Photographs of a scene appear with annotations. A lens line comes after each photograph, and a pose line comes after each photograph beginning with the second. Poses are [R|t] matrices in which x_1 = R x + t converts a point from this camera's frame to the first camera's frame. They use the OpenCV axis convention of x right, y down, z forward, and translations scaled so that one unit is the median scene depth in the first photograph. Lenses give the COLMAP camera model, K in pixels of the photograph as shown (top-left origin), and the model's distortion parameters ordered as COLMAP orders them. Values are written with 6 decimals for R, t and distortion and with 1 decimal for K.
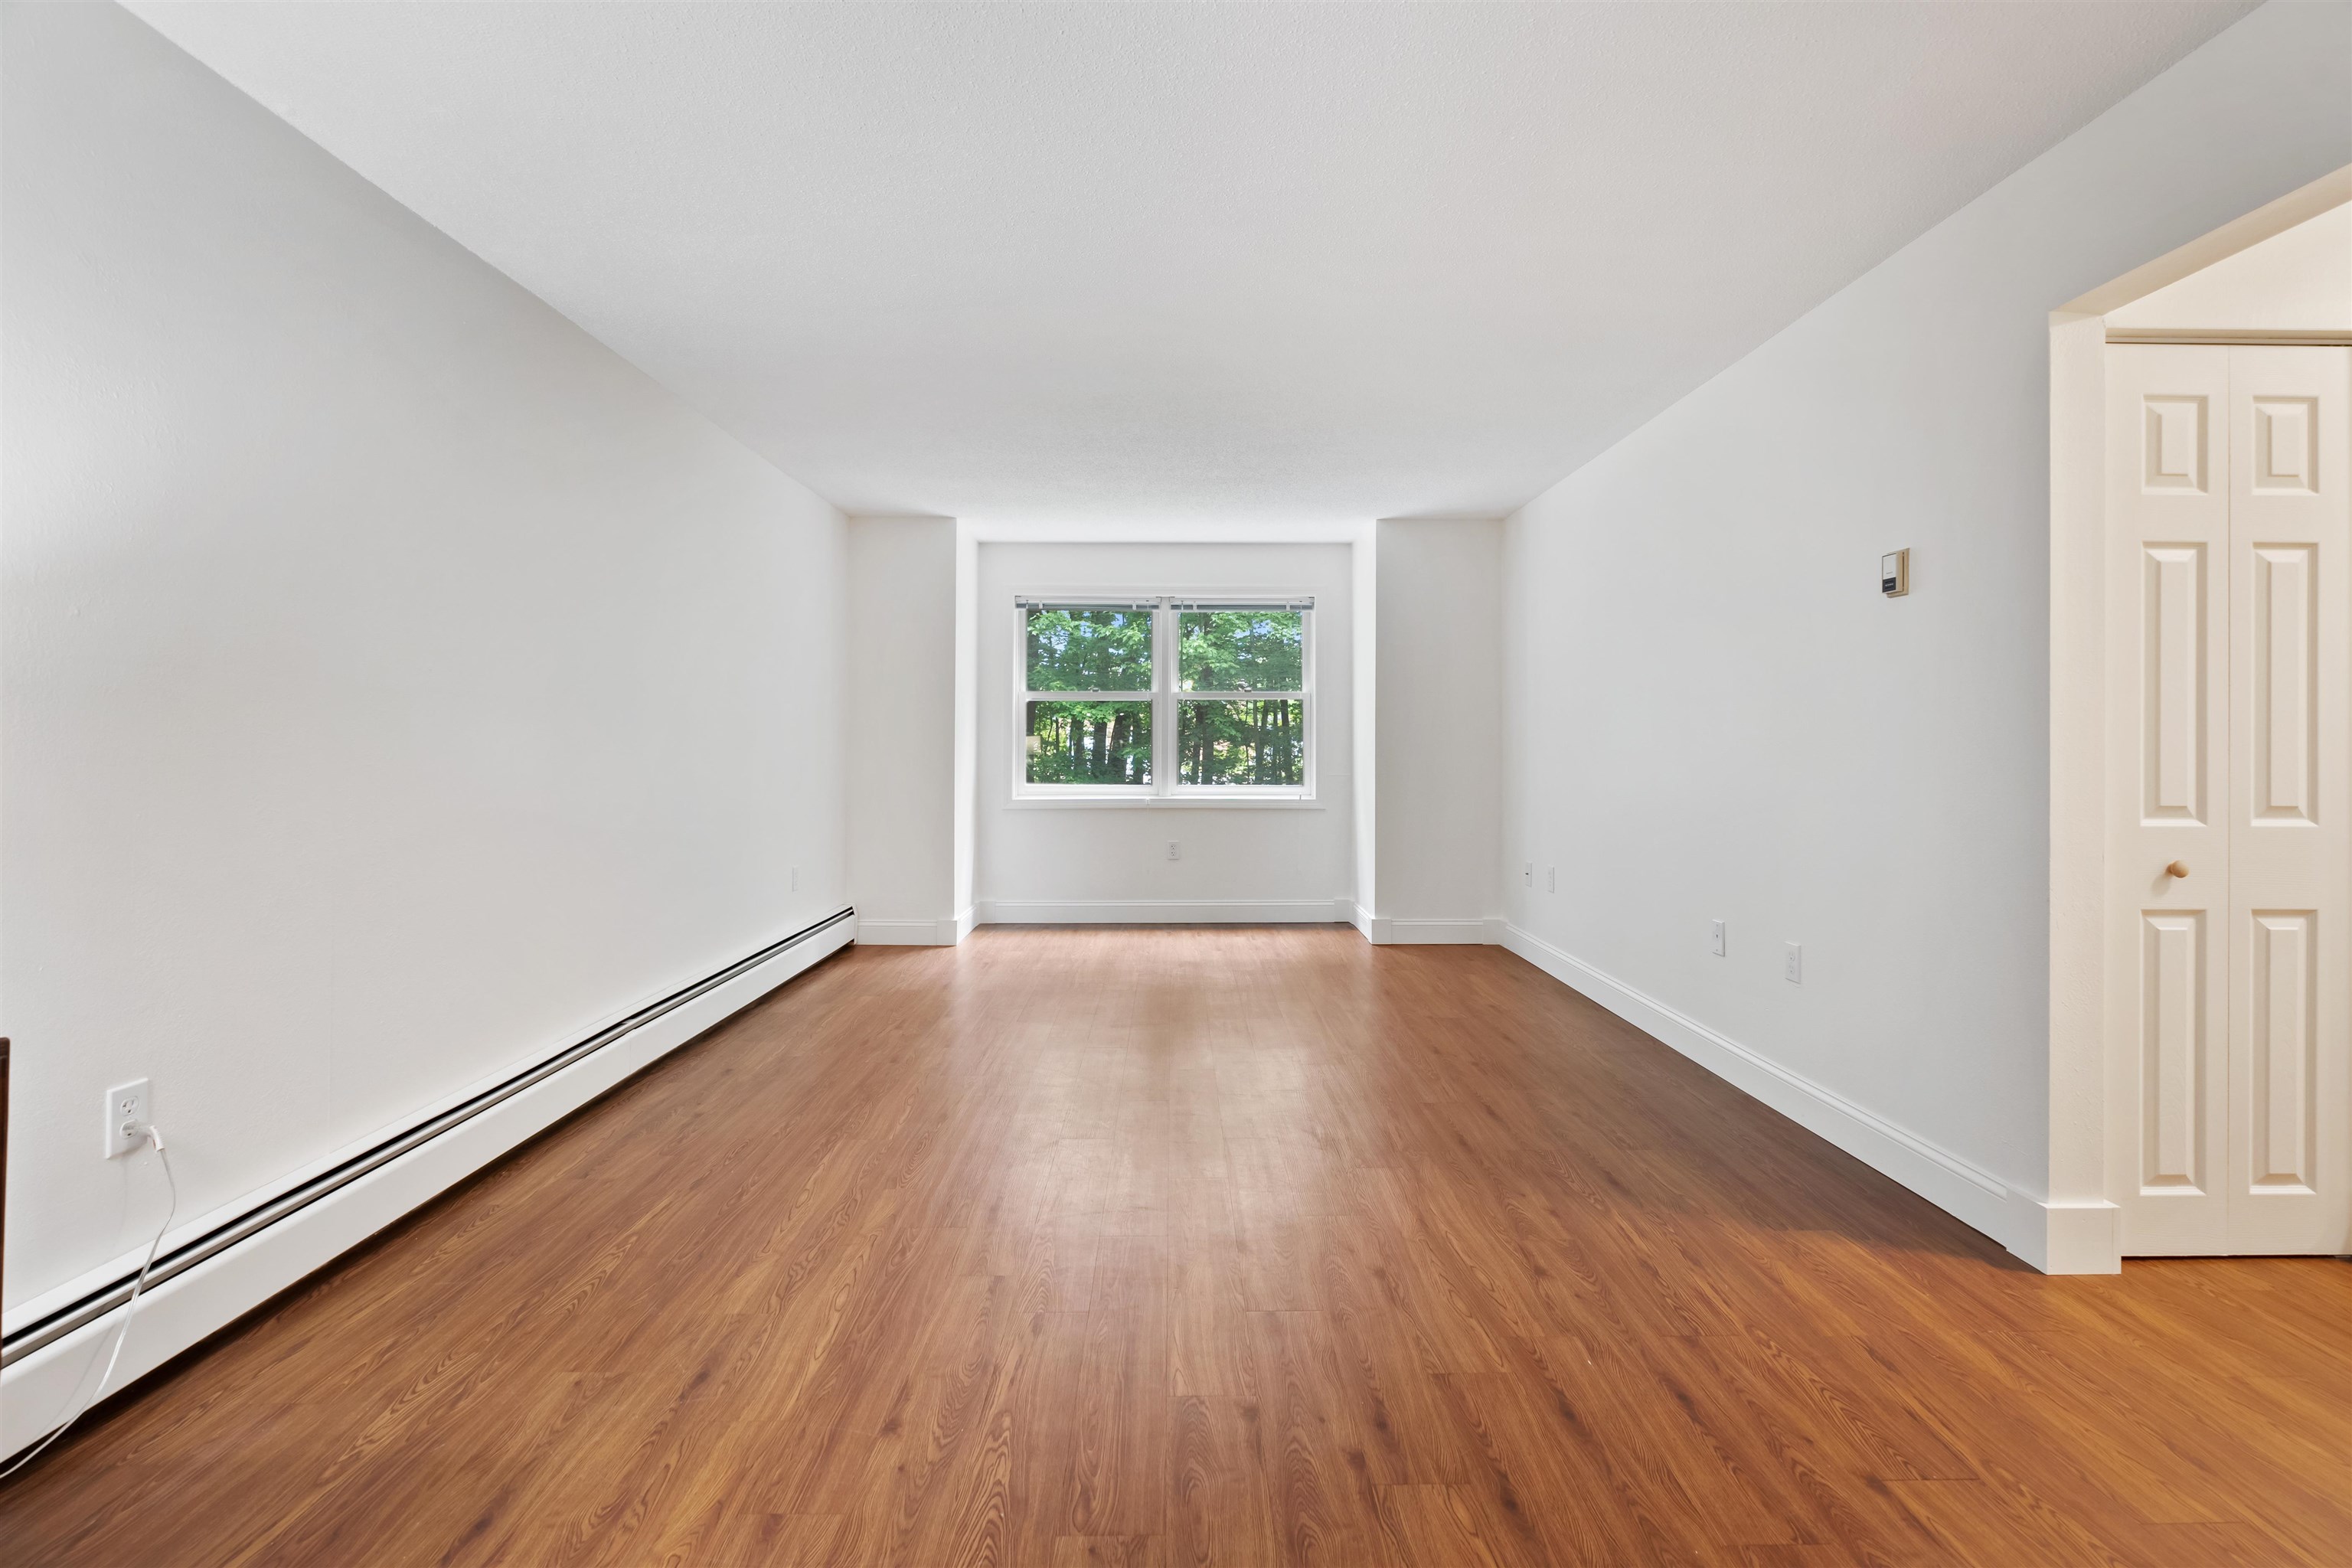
lens RADIAL K [[1081.2, 0, 1184.4], [0, 1081.2, 743.0], [0, 0, 1]] dist [-0.002336, -0.000393]
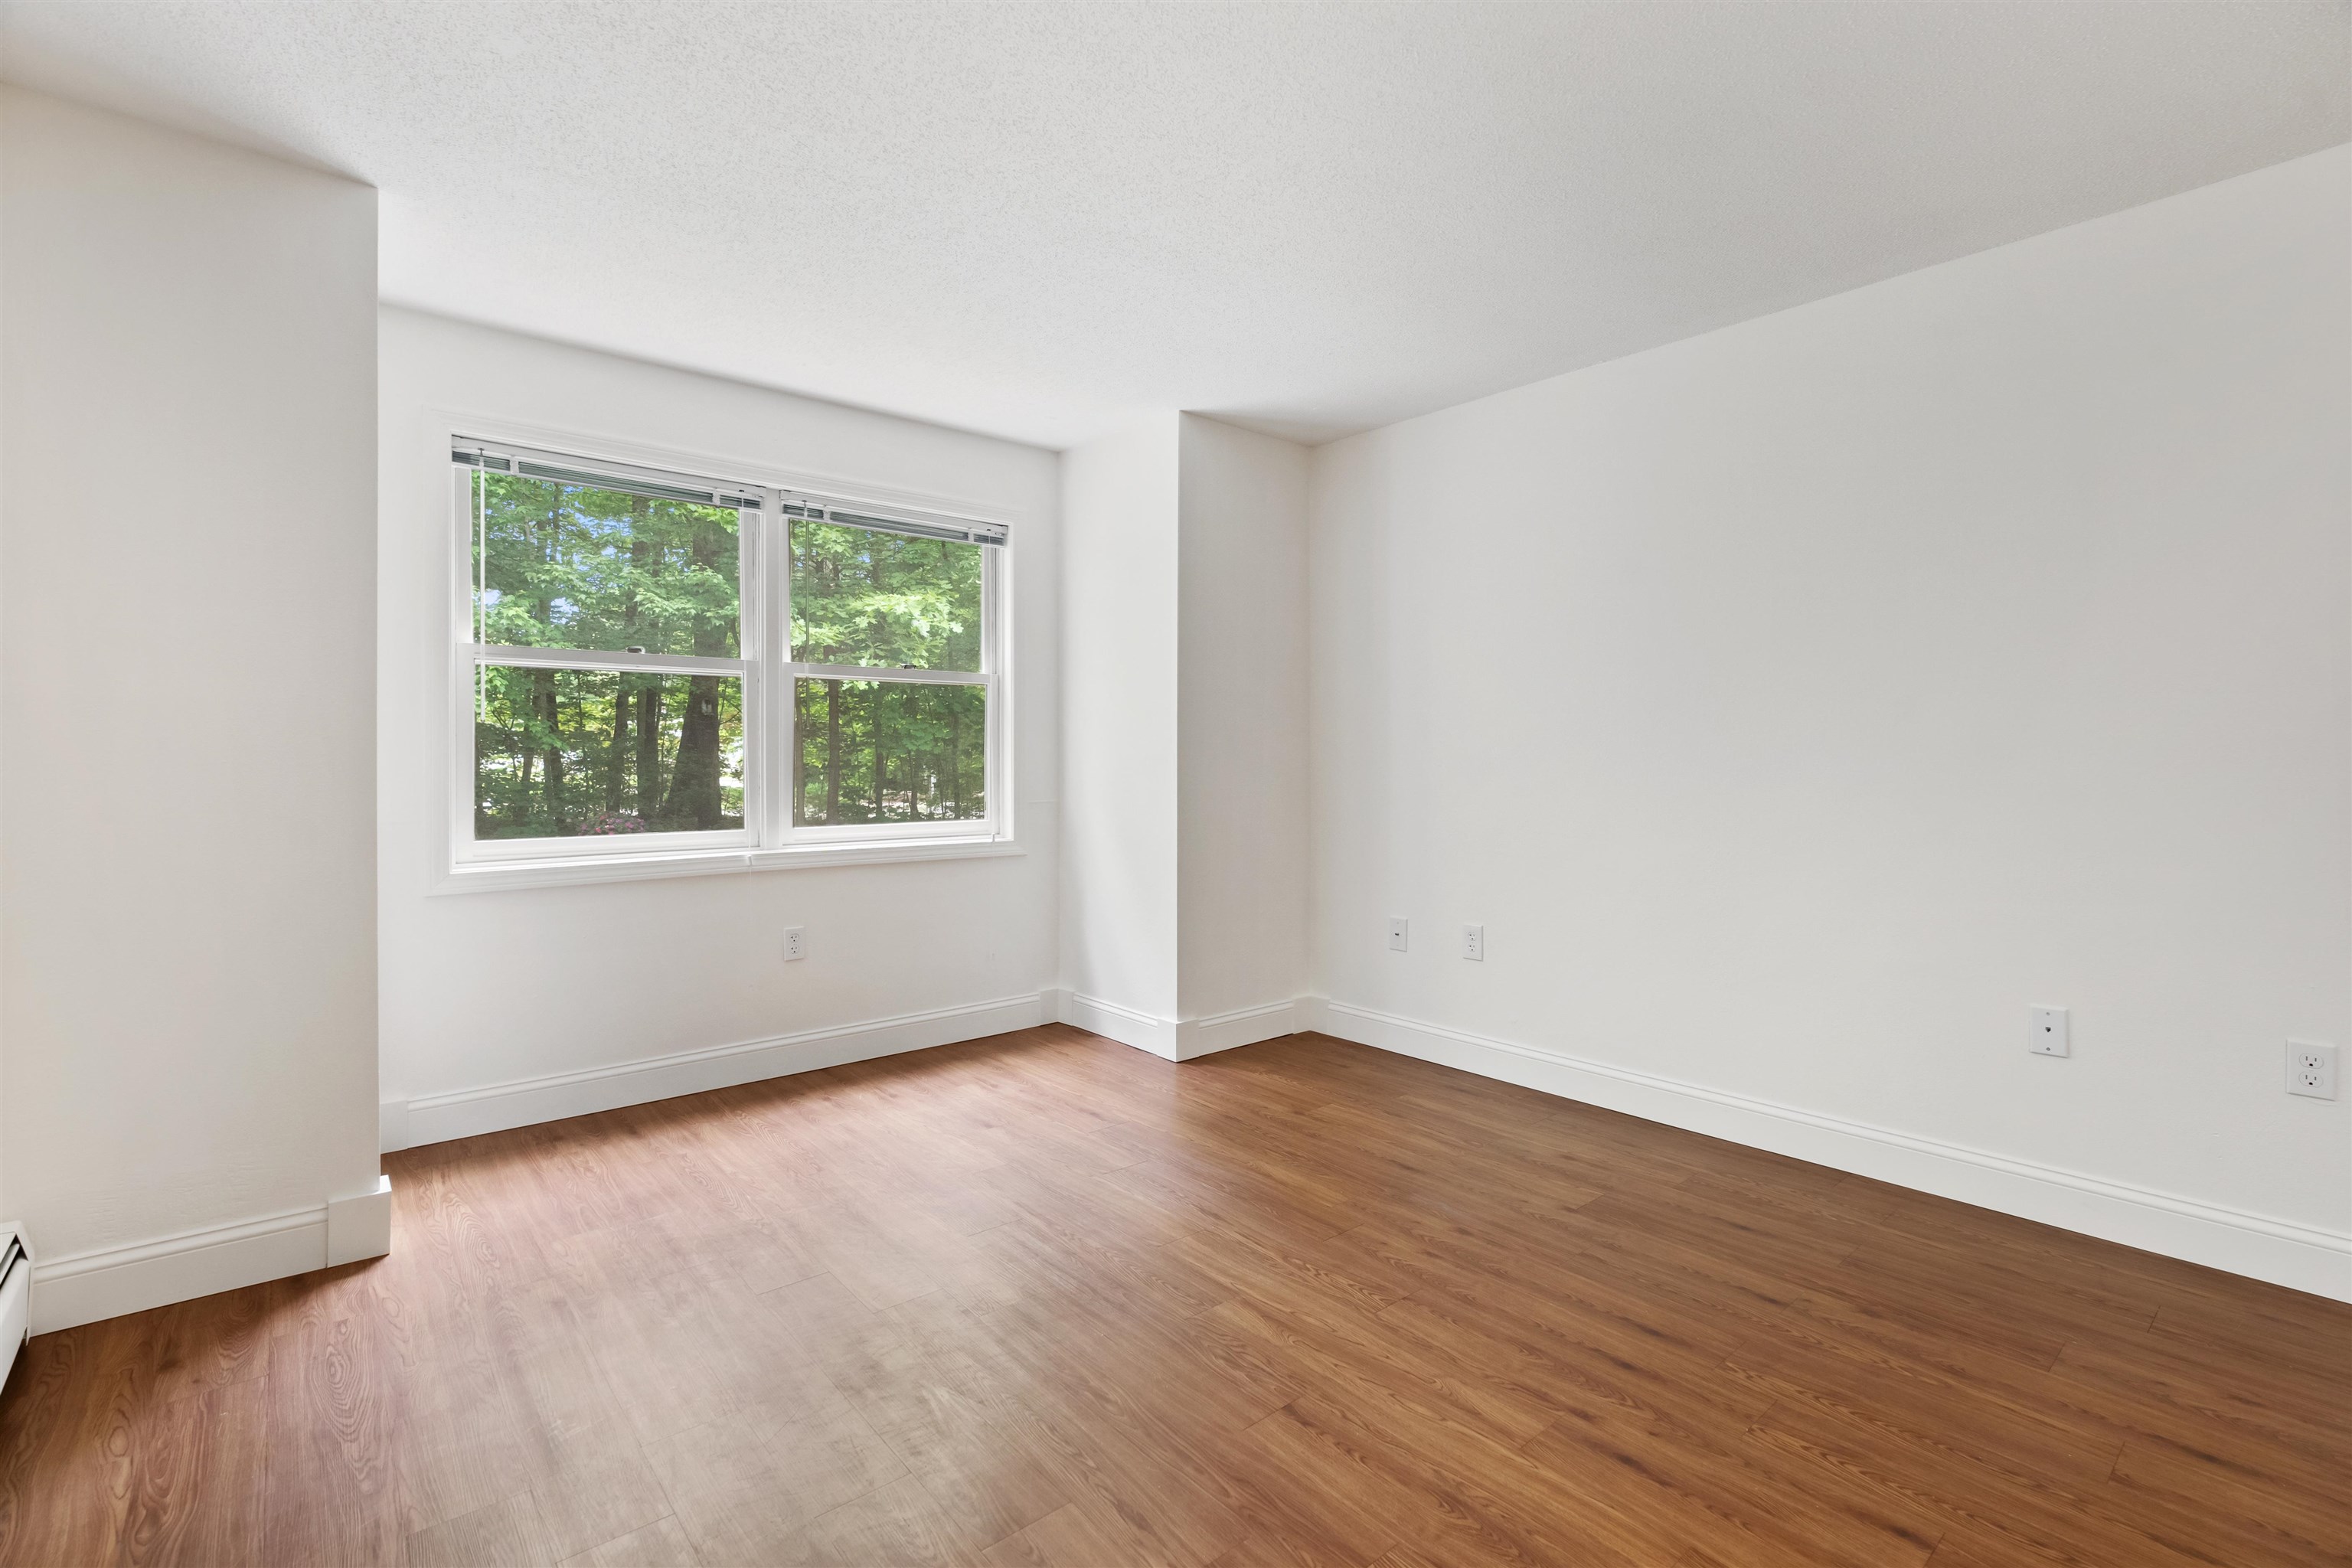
lens RADIAL K [[1073.1, 0, 1168.8], [0, 1073.1, 775.0], [0, 0, 1]] dist [-0.001388, -0.000184]
pose [[0.771411, -0.011475, 0.636234, -0.534923], [-0.003246, 0.999753, 0.021967, -0.003739], [-0.636329, -0.019010, 0.771183, 1.123671]]
